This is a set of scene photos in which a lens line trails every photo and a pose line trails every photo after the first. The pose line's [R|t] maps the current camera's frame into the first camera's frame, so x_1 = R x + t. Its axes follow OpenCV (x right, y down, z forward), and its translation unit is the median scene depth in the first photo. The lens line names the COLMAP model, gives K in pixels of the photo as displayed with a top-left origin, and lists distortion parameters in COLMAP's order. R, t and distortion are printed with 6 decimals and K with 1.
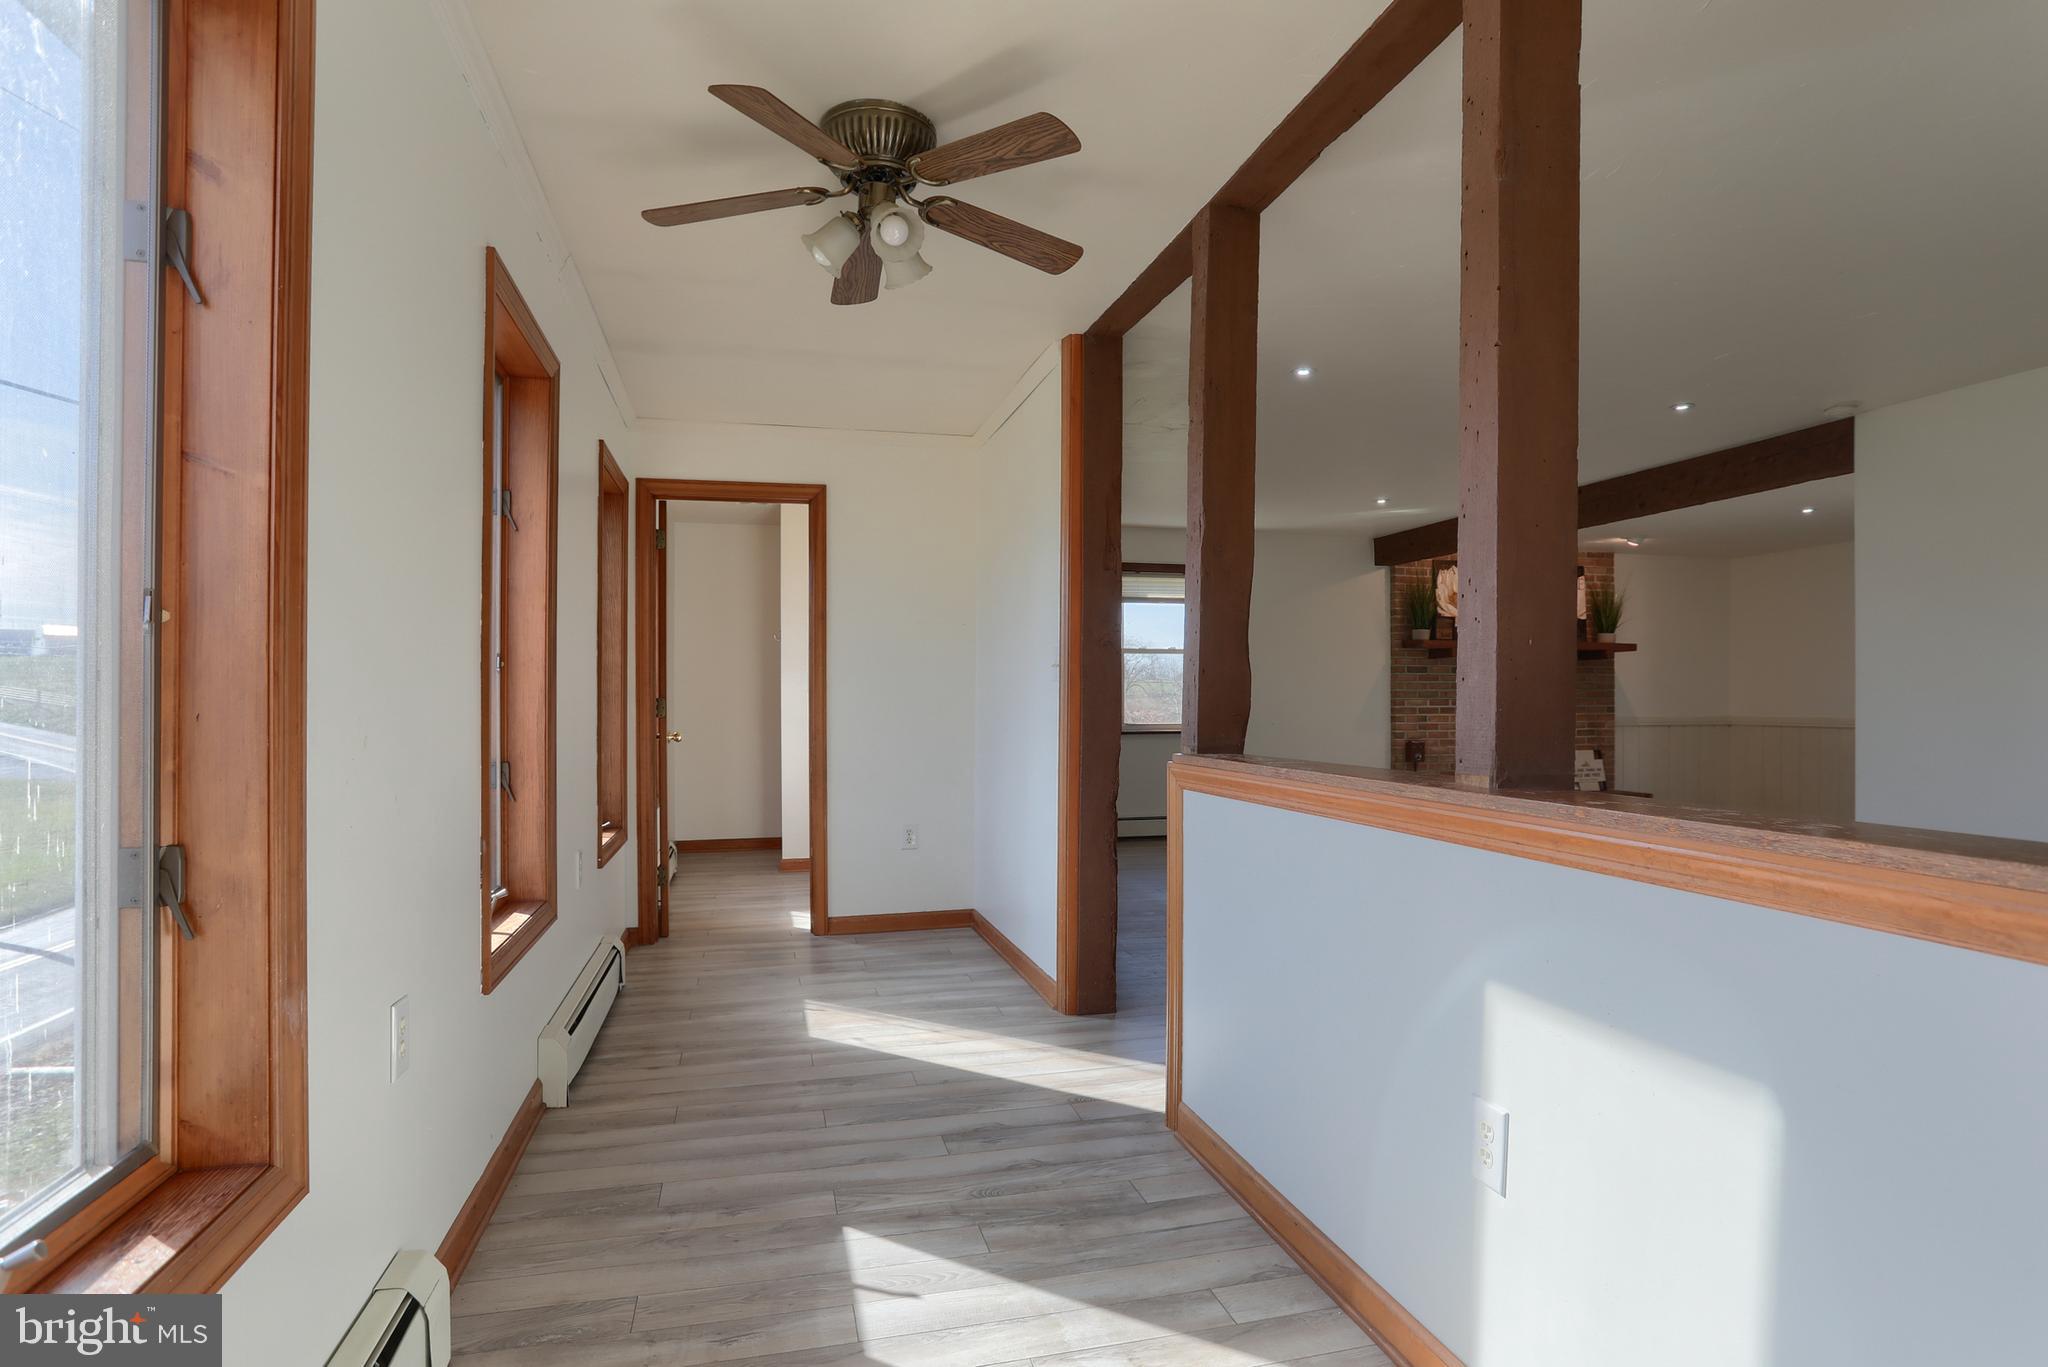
lens RADIAL K [[1070.4, 0, 1030.9], [0, 1070.4, 684.8], [0, 0, 1]] dist [0.007197, 0.001737]
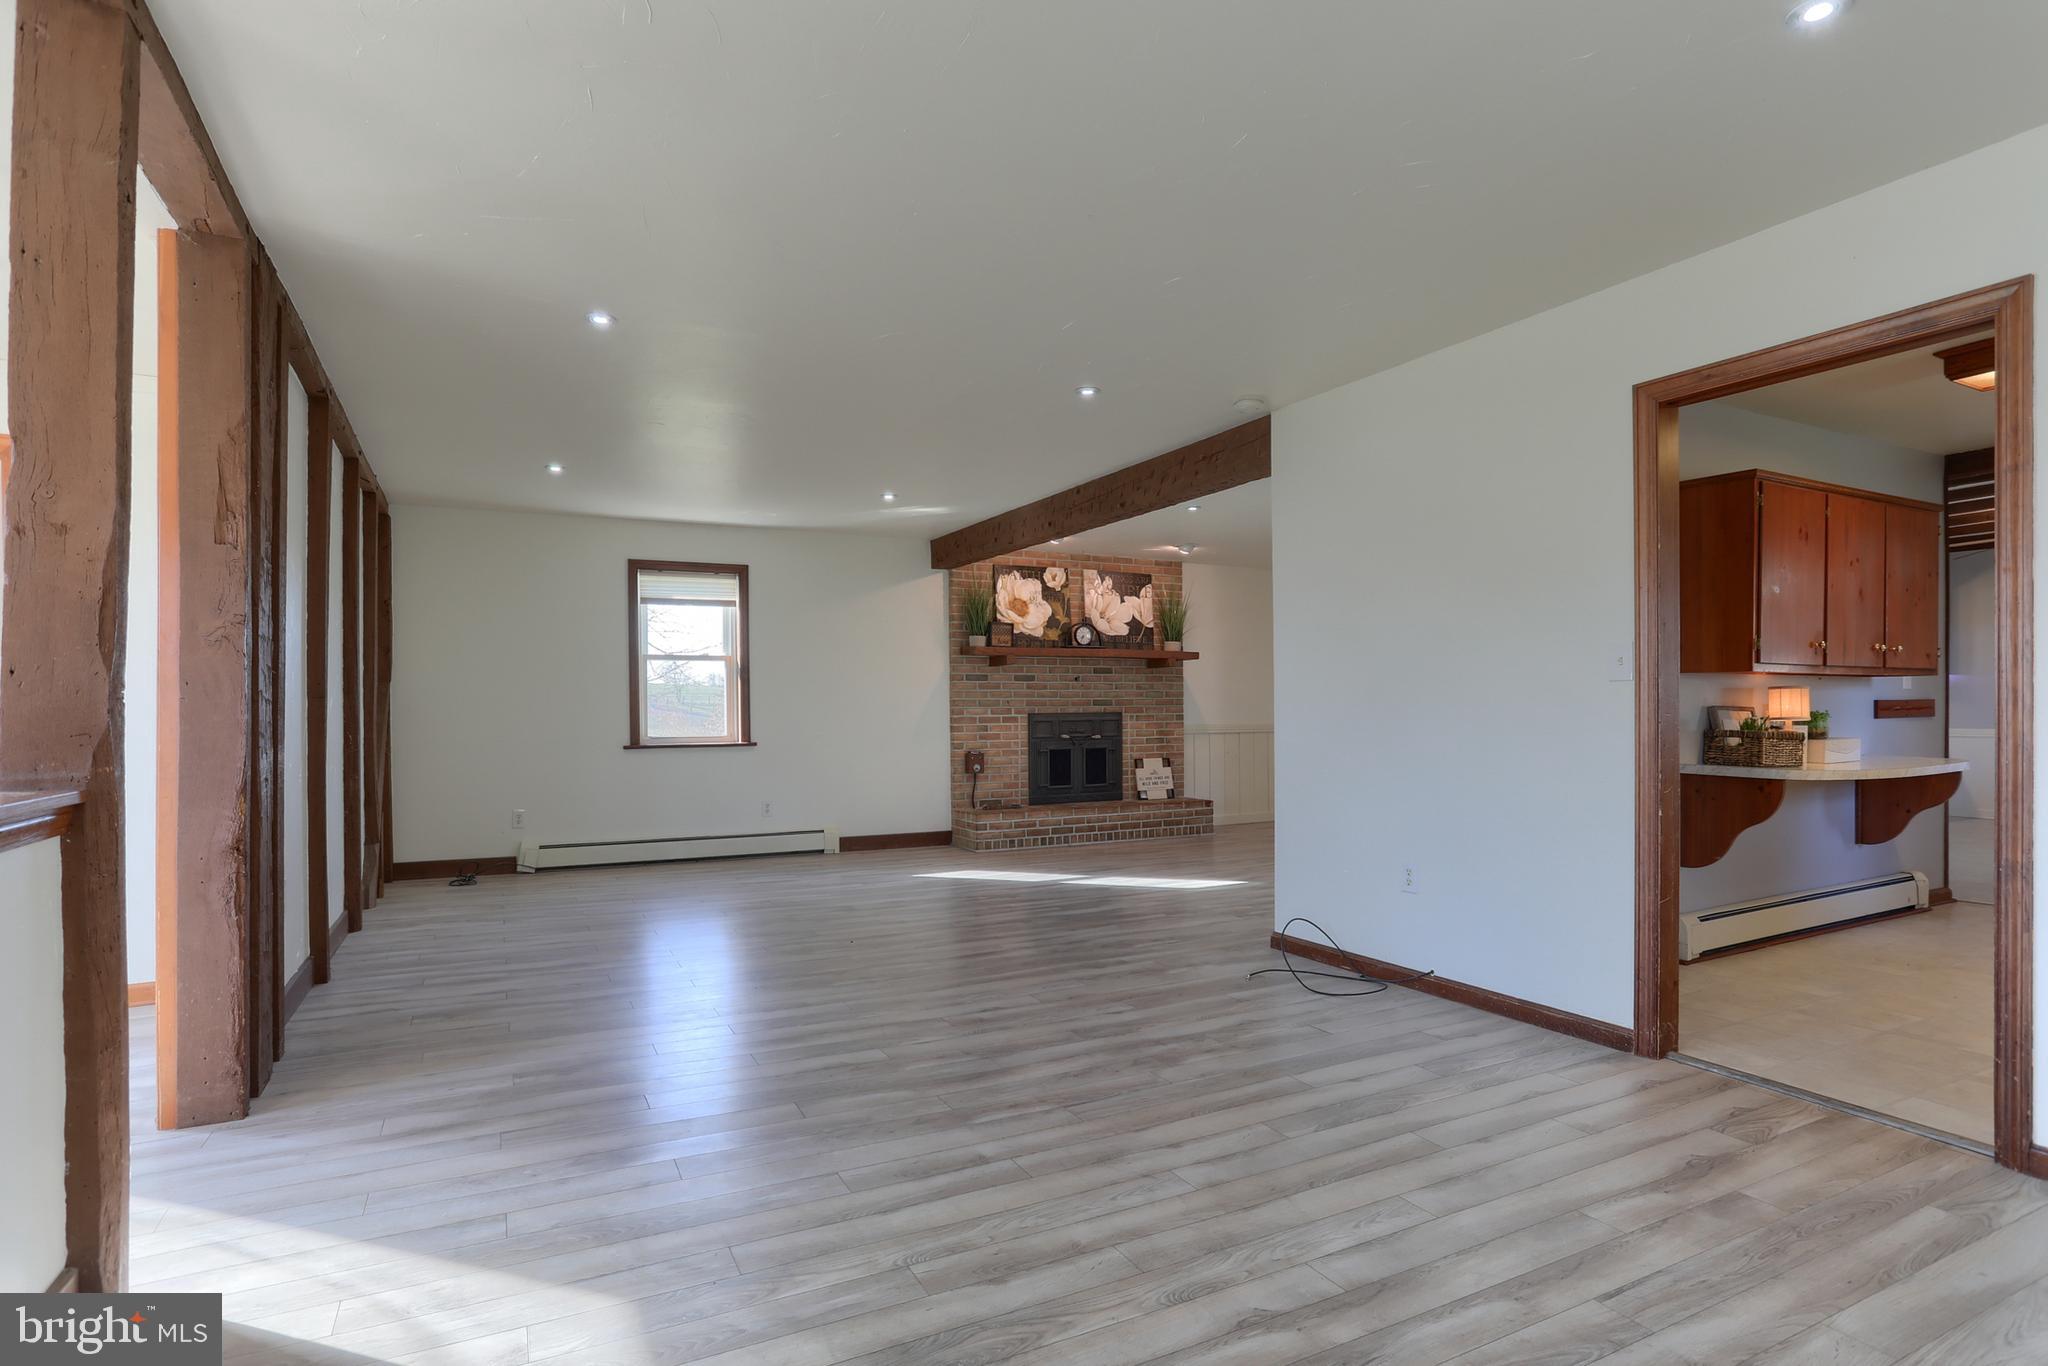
lens RADIAL K [[1043.4, 0, 1023.3], [0, 1043.4, 685.7], [0, 0, 1]] dist [0.005840, 0.002681]
pose [[0.981211, -0.003189, 0.192912, 0.220286], [0.005683, 0.999907, -0.012373, 0.004992], [-0.192854, 0.013237, 0.981138, 0.071449]]
